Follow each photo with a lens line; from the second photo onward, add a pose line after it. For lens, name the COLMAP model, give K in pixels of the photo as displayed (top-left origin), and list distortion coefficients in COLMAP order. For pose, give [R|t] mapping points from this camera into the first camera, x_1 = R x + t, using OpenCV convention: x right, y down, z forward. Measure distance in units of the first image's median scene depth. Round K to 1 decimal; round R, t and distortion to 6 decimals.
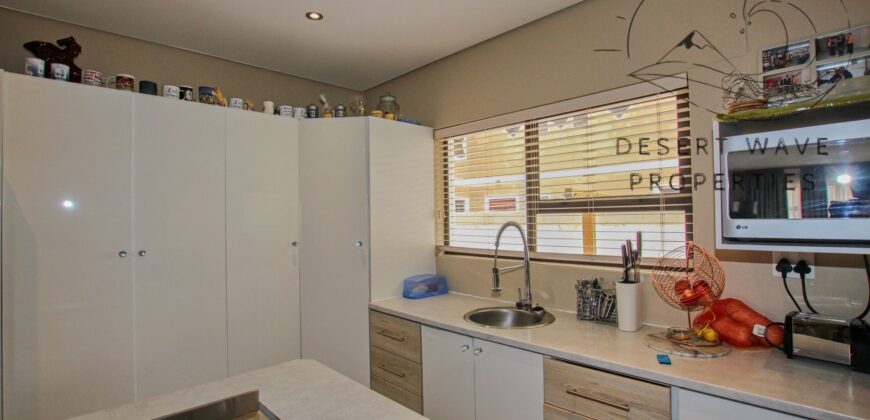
lens RADIAL K [[401.4, 0, 435.0], [0, 401.4, 210.0], [0, 0, 1]] dist [-0.027407, 0.000530]
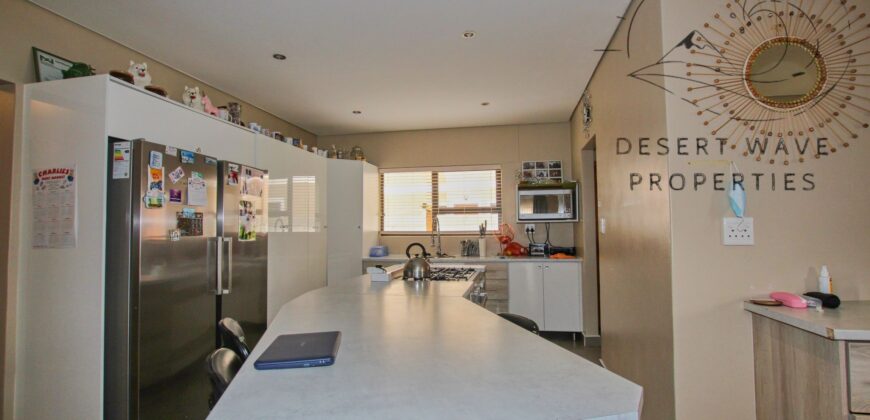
lens RADIAL K [[409.1, 0, 435.0], [0, 409.1, 210.0], [0, 0, 1]] dist [-0.027917, 0.001934]
pose [[0.820989, 0.035487, 0.569840, -1.179300], [-0.015429, 0.999081, -0.039990, 0.087969], [-0.570736, 0.024039, 0.820782, -0.943454]]
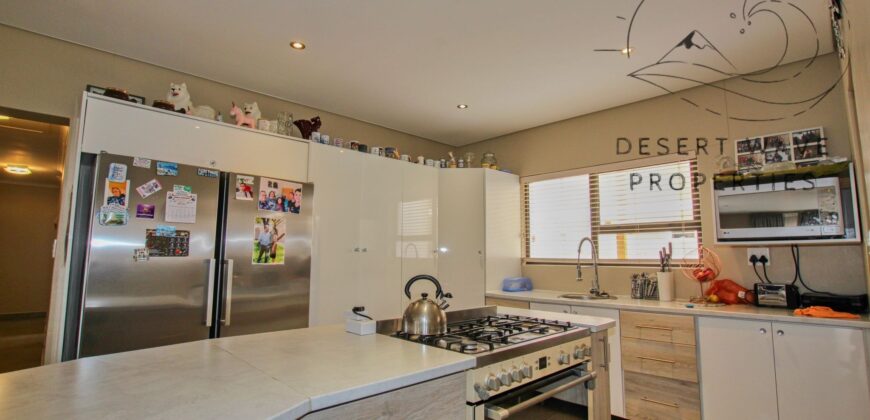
lens RADIAL K [[409.1, 0, 435.0], [0, 409.1, 210.0], [0, 0, 1]] dist [-0.027917, 0.001934]
pose [[0.999722, 0.022366, -0.007430, -0.405832], [-0.022976, 0.995130, -0.095859, 0.091842], [0.005250, 0.096003, 0.995367, -0.621699]]
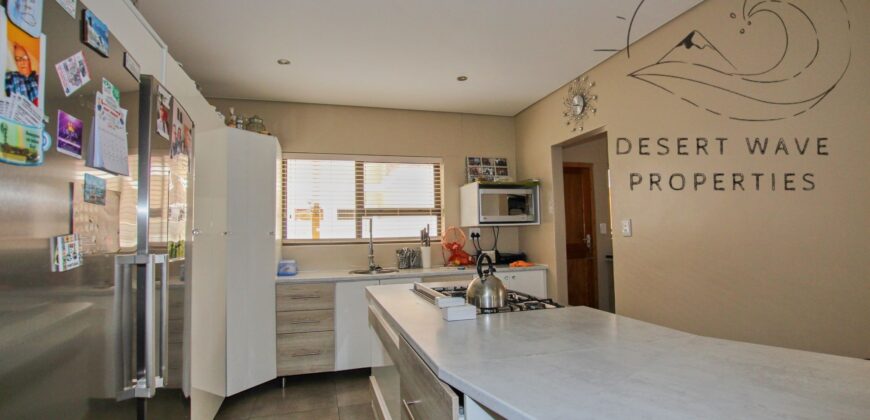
lens RADIAL K [[409.1, 0, 435.0], [0, 409.1, 210.0], [0, 0, 1]] dist [-0.027917, 0.001934]
pose [[0.470069, 0.059025, 0.880654, -1.294950], [-0.002693, 0.997853, -0.065442, 0.109986], [-0.882625, 0.028390, 0.469219, -0.095193]]
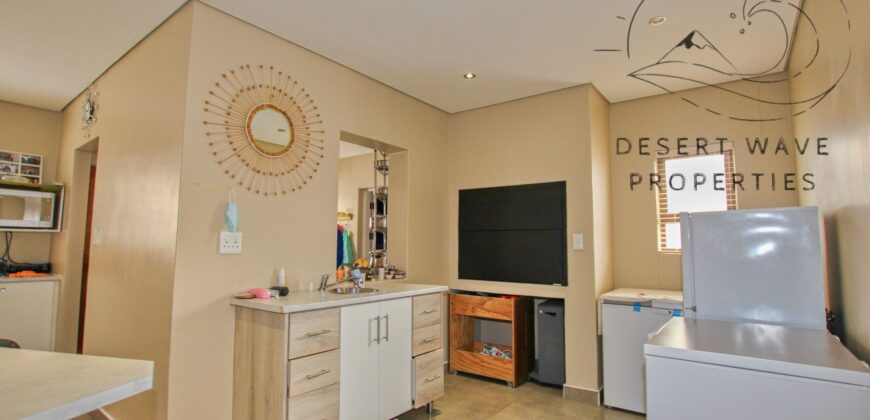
lens RADIAL K [[409.1, 0, 435.0], [0, 409.1, 210.0], [0, 0, 1]] dist [-0.027917, 0.001934]
pose [[-0.149371, 0.102631, 0.983440, -1.331798], [-0.023049, 0.993967, -0.107231, 0.105631], [-0.988512, -0.038685, -0.146105, -0.989503]]
